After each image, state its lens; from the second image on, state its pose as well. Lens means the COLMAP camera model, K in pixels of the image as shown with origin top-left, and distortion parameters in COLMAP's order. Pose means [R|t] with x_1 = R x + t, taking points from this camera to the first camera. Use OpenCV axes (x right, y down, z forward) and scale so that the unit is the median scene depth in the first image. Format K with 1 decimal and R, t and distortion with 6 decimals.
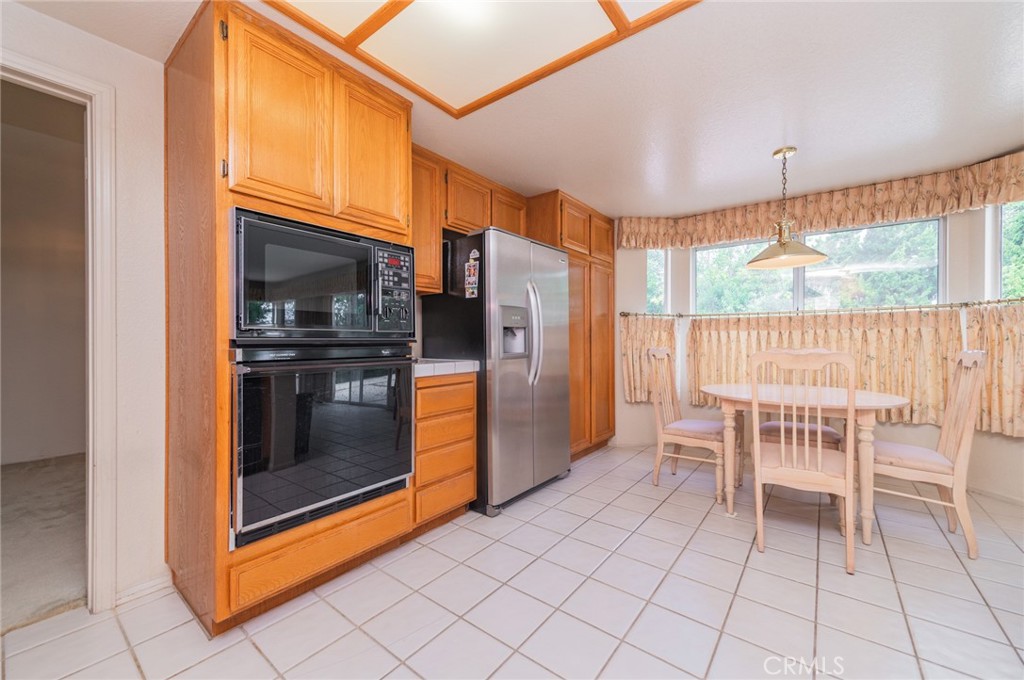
lens RADIAL K [[403.1, 0, 509.6], [0, 403.1, 340.4], [0, 0, 1]] dist [0.016069, -0.001916]
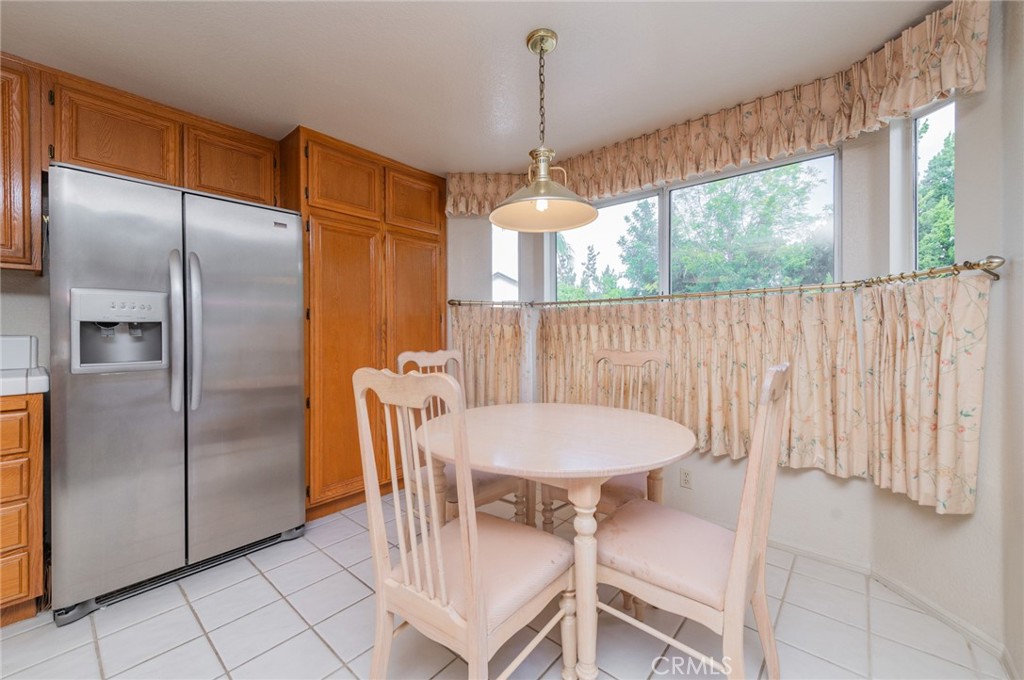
lens RADIAL K [[403.1, 0, 526.7], [0, 403.1, 329.9], [0, 0, 1]] dist [0.016069, -0.001916]
pose [[0.998903, -0.002973, -0.046723, 0.584826], [0.002885, 0.999994, -0.001952, -0.015263], [0.046729, 0.001815, 0.998906, 0.325924]]
